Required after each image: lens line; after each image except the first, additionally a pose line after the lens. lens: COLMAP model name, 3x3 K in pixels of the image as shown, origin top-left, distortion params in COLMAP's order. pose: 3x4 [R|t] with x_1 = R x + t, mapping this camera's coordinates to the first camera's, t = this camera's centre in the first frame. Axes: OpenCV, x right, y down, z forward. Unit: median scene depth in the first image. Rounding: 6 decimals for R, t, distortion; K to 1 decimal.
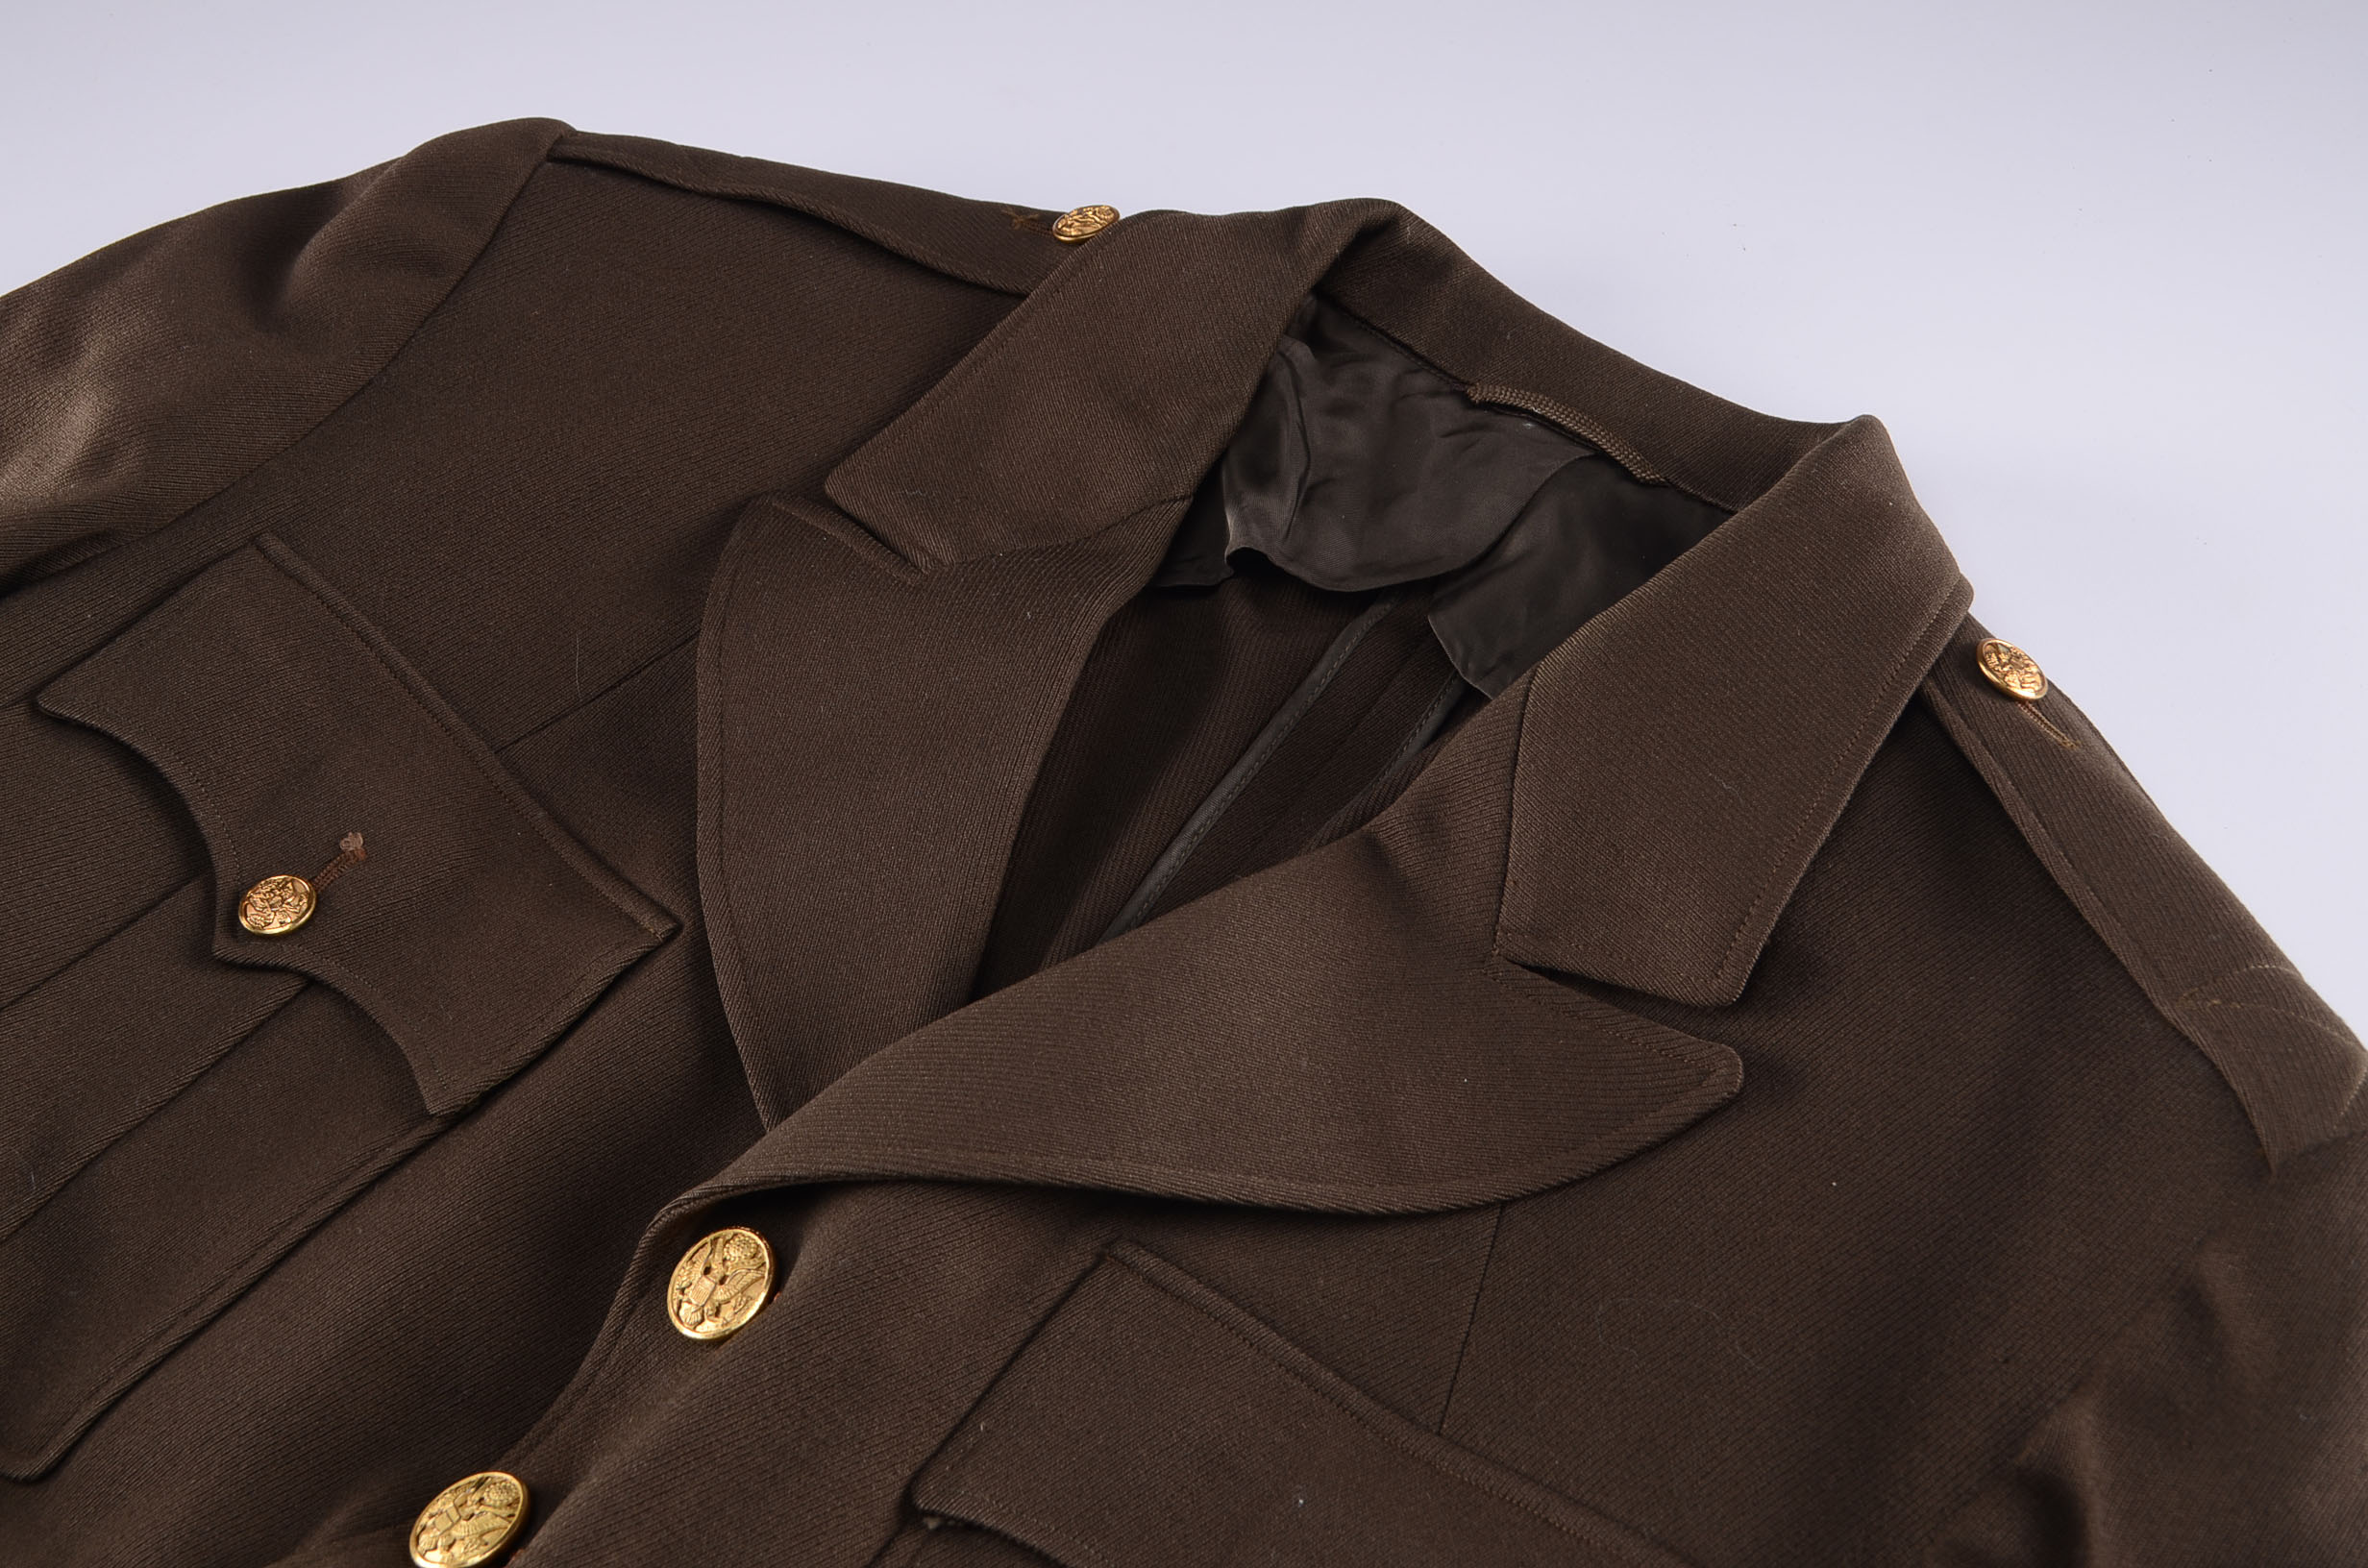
lens RADIAL K [[3020.6, 0, 1181.2], [0, 3020.6, 782.7], [0, 0, 1]] dist [-0.046628, 0.000000]
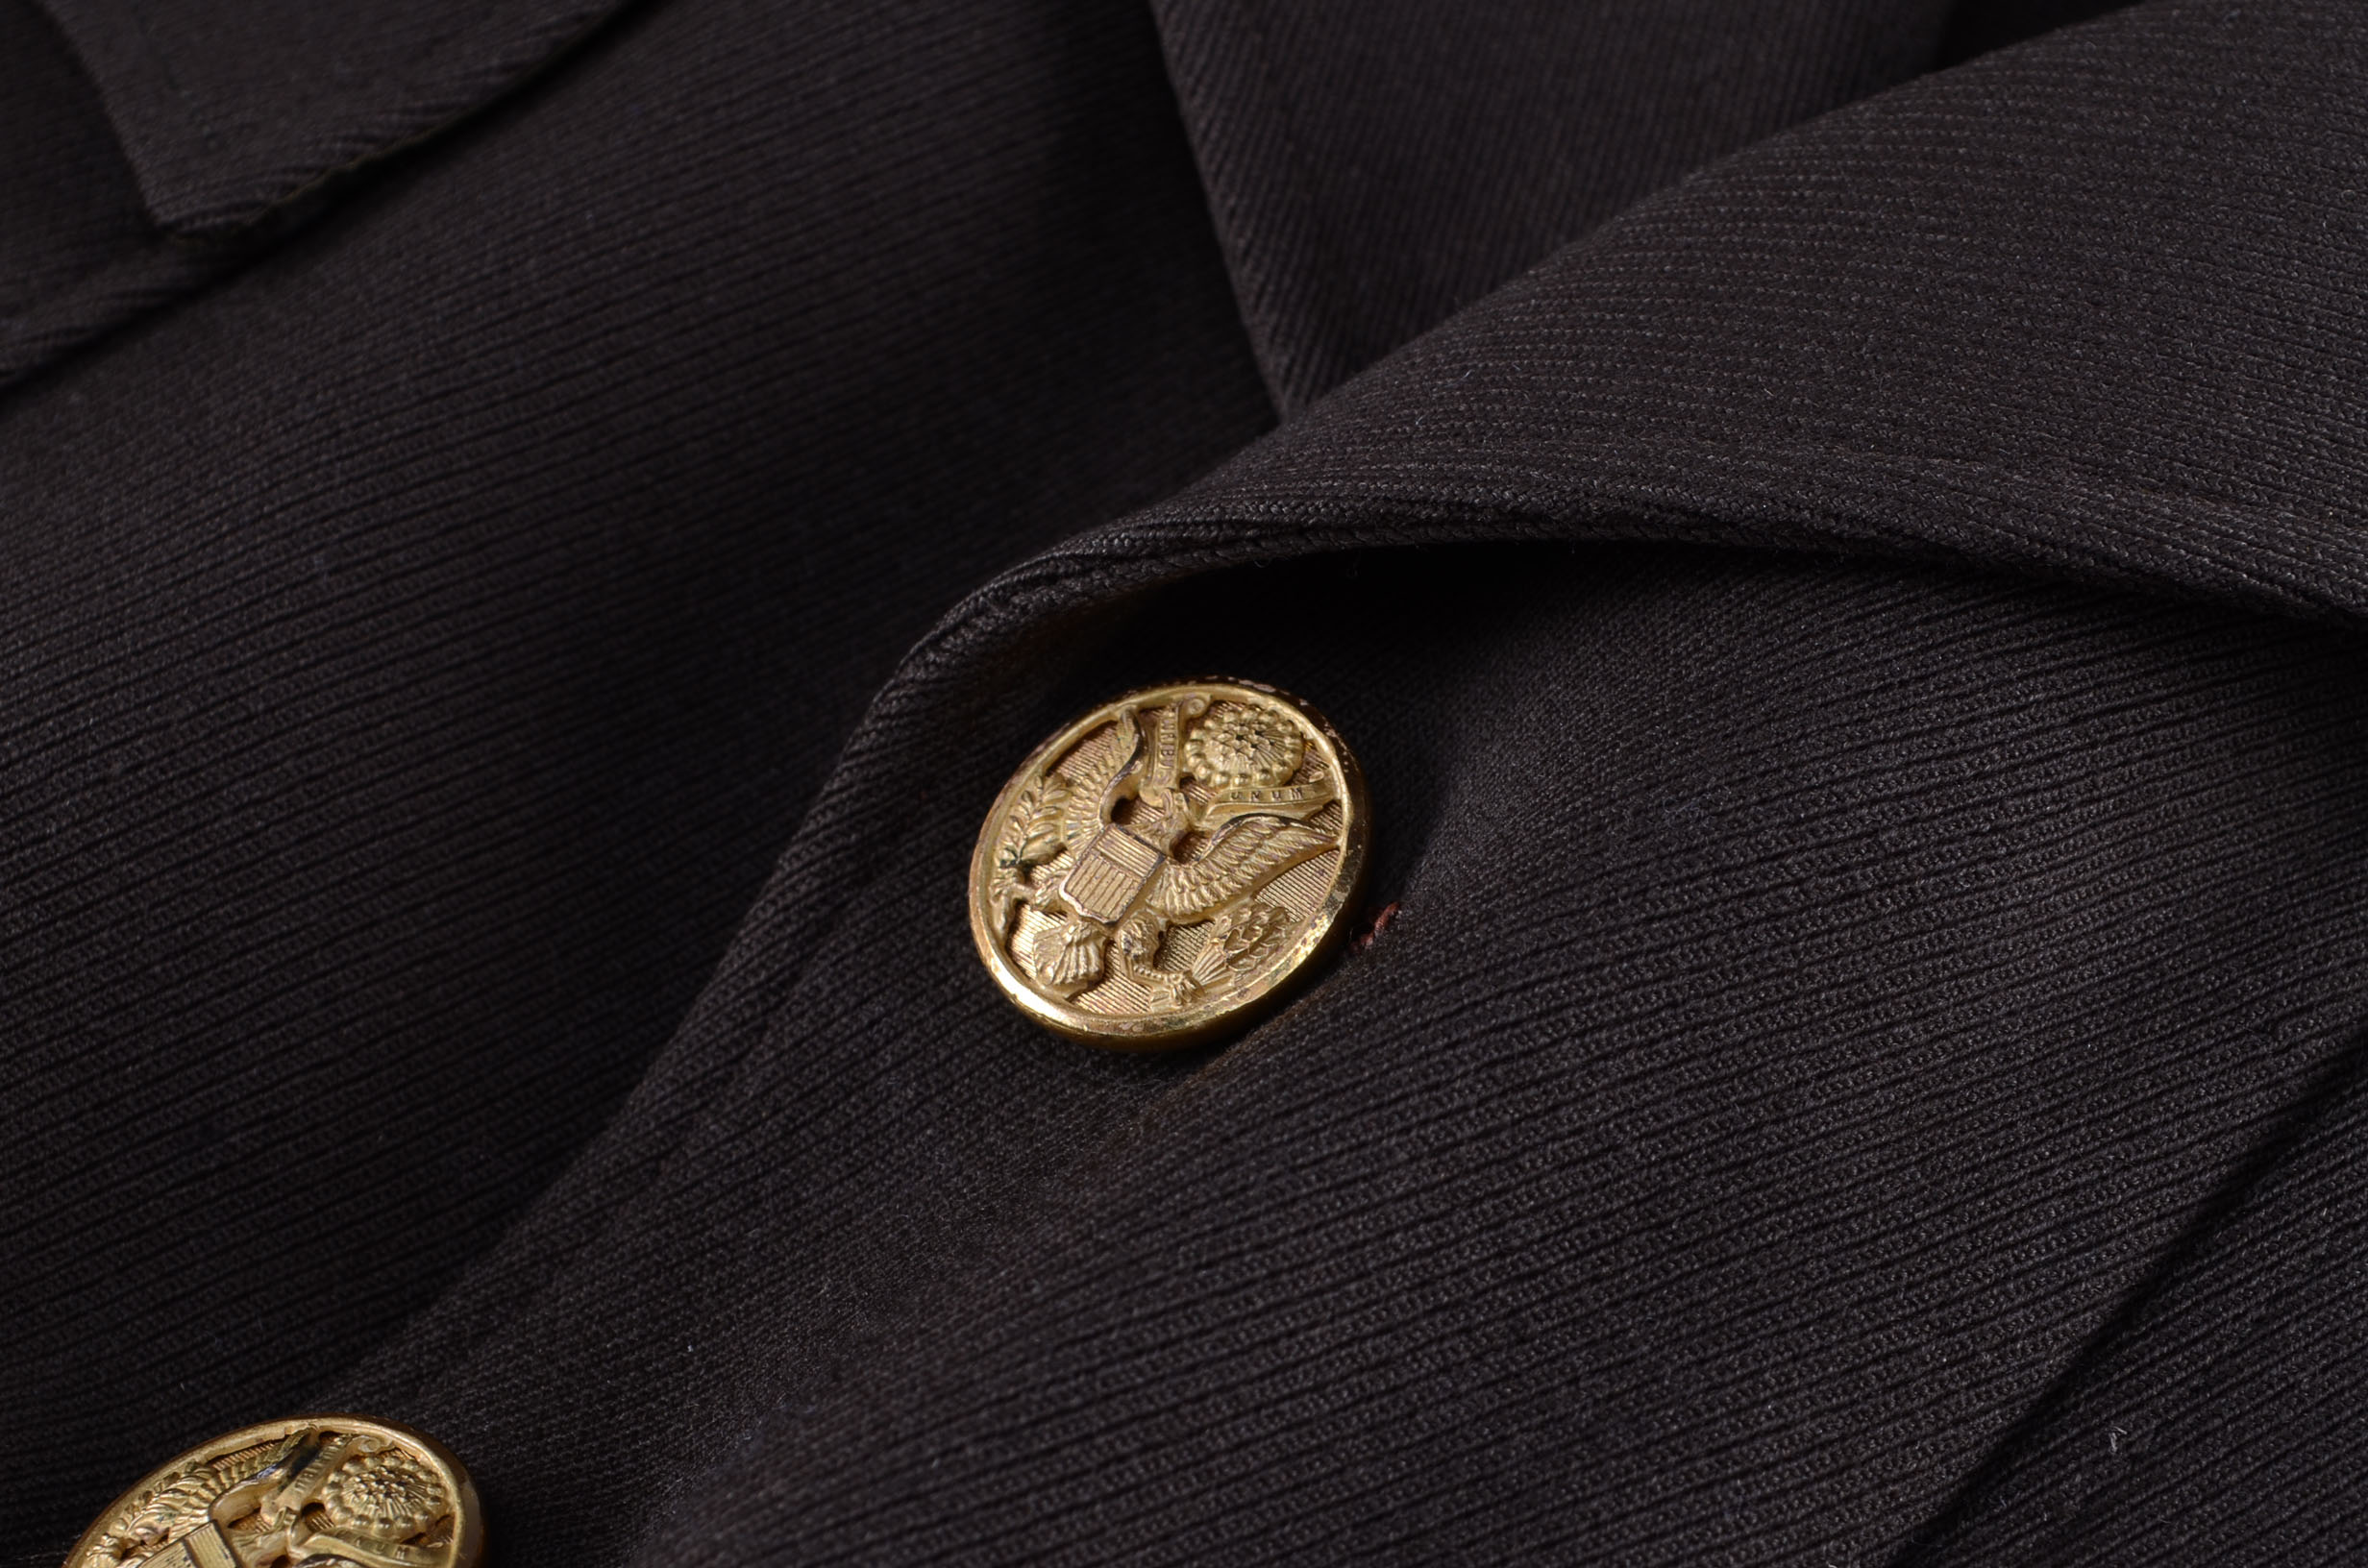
lens RADIAL K [[5568.2, 0, 1188.8], [0, 5568.2, 787.2], [0, 0, 1]] dist [0.053179, 0.000000]
pose [[0.993589, 0.109793, 0.026957, -0.156433], [-0.111813, 0.989575, 0.090773, 0.104006], [-0.016710, -0.093205, 0.995507, 0.438389]]
